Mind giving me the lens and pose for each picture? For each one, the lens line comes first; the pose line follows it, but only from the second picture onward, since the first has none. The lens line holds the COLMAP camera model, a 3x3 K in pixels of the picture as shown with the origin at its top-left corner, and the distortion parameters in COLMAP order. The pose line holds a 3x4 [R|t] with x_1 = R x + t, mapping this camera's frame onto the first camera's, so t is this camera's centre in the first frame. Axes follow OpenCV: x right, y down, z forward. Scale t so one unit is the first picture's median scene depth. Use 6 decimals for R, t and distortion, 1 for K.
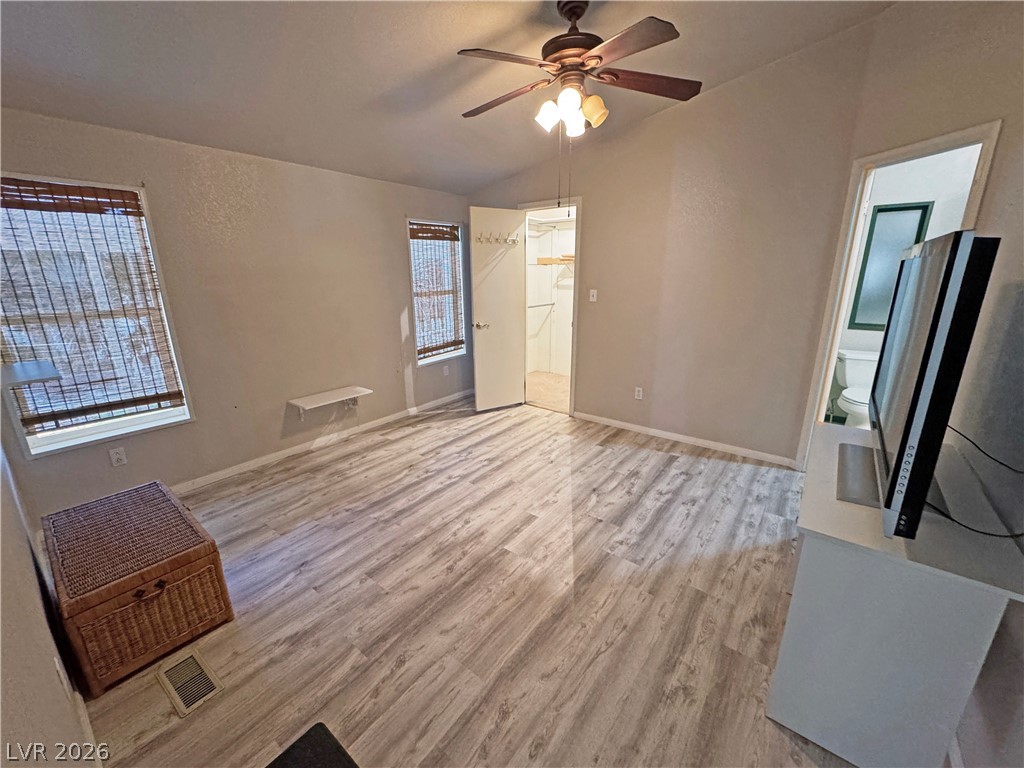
lens RADIAL K [[408.1, 0, 512.8], [0, 408.1, 382.7], [0, 0, 1]] dist [-0.002294, 0.000194]
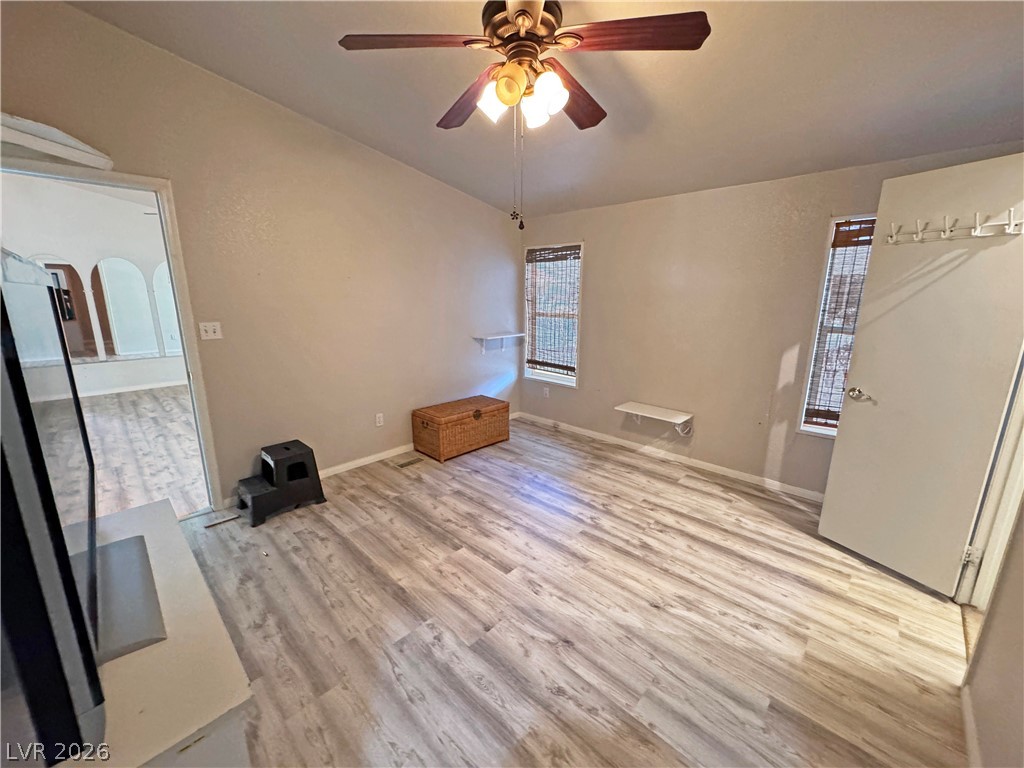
lens RADIAL K [[408.1, 0, 510.9], [0, 408.1, 382.0], [0, 0, 1]] dist [-0.002294, 0.000194]
pose [[-0.109297, 0.221717, -0.968966, 0.730884], [-0.265367, 0.932918, 0.243402, -0.240229], [0.957932, 0.283735, -0.043129, 0.833710]]
